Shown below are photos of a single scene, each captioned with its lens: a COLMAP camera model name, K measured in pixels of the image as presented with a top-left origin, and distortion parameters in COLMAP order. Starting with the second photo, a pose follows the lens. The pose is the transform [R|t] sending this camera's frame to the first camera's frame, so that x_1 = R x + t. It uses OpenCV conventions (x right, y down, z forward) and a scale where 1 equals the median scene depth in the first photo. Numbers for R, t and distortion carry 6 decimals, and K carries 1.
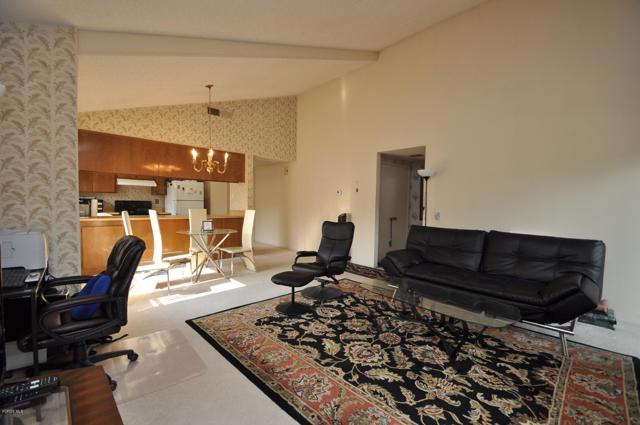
lens RADIAL K [[276.7, 0, 320.2], [0, 276.7, 216.9], [0, 0, 1]] dist [0.000630, -0.000342]
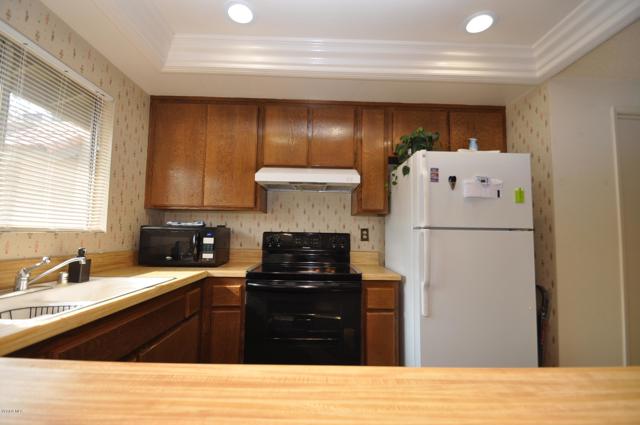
lens RADIAL K [[276.7, 0, 320.2], [0, 276.7, 216.9], [0, 0, 1]] dist [0.000630, -0.000342]
pose [[0.732647, -0.053277, -0.678520, -0.429403], [-0.037069, 0.992328, -0.117944, -0.038113], [0.679598, 0.111563, 0.725052, 0.770310]]
